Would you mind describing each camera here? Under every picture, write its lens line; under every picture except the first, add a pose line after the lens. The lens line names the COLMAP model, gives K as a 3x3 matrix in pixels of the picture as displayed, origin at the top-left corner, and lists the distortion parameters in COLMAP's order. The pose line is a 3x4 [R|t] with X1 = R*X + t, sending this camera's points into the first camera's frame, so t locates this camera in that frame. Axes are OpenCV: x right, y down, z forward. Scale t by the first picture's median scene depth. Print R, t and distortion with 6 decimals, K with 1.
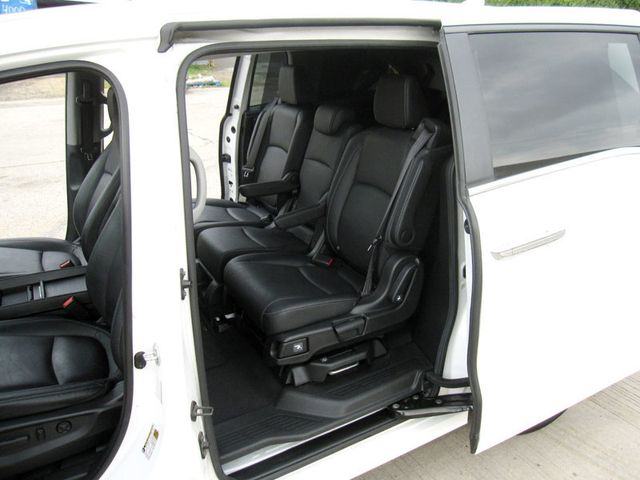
lens RADIAL K [[520.3, 0, 321.9], [0, 520.3, 238.6], [0, 0, 1]] dist [-0.070507, 0.033189]
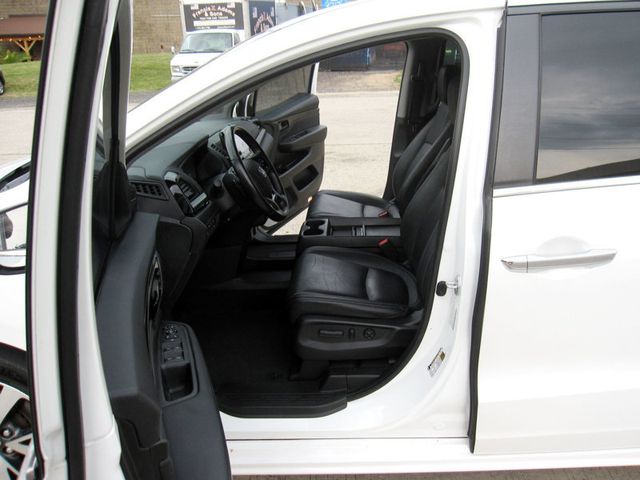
lens RADIAL K [[520.3, 0, 325.1], [0, 520.3, 237.7], [0, 0, 1]] dist [-0.070507, 0.033189]
pose [[0.846833, 0.156283, -0.508379, -0.000365], [-0.156516, 0.986755, 0.042627, 0.084517], [0.508308, 0.043472, 0.860078, -0.104144]]
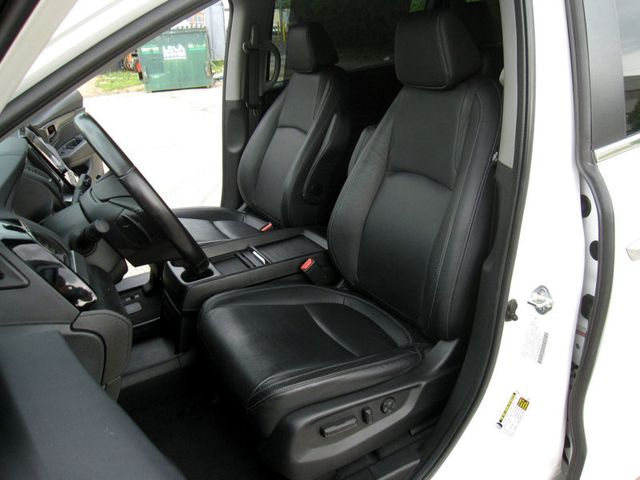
lens RADIAL K [[520.3, 0, 321.5], [0, 520.3, 237.9], [0, 0, 1]] dist [-0.070507, 0.033189]
pose [[0.998387, -0.054015, -0.017477, -0.458173], [0.054130, 0.998515, 0.006220, 0.077425], [0.017115, -0.007156, 0.999828, 0.151458]]
